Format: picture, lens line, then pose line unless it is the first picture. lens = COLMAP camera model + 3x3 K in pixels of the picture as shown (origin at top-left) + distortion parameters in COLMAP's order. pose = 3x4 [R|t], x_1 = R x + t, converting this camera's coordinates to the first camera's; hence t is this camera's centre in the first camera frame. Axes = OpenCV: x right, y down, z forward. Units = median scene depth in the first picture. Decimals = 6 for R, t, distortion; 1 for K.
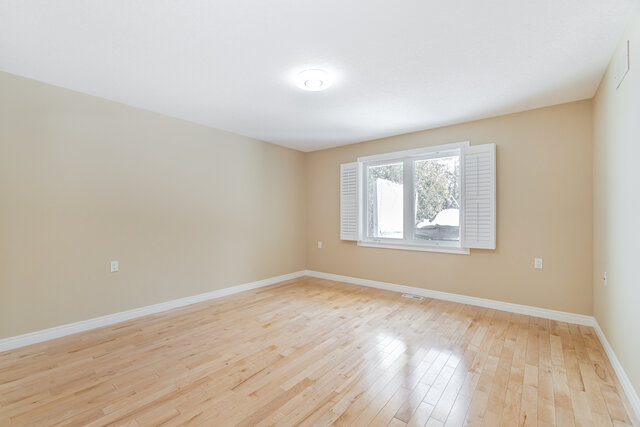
lens RADIAL K [[274.9, 0, 318.0], [0, 274.9, 215.9], [0, 0, 1]] dist [-0.008078, 0.001507]
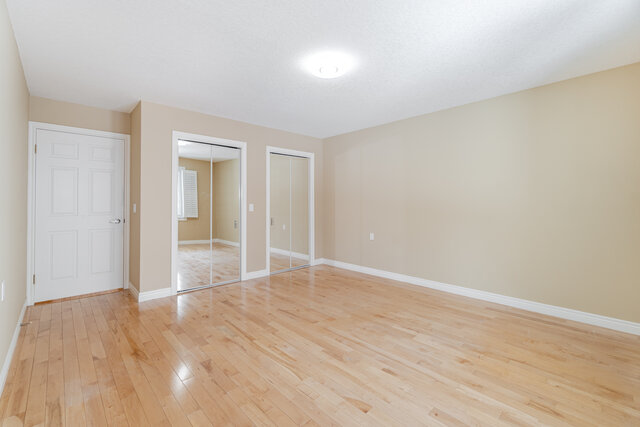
lens RADIAL K [[274.9, 0, 317.1], [0, 274.9, 208.1], [0, 0, 1]] dist [-0.008078, 0.001507]
pose [[-0.153336, 0.000483, -0.988174, 0.831519], [0.003892, 0.999992, -0.000115, 0.017000], [0.988166, -0.003864, -0.153337, 0.962083]]
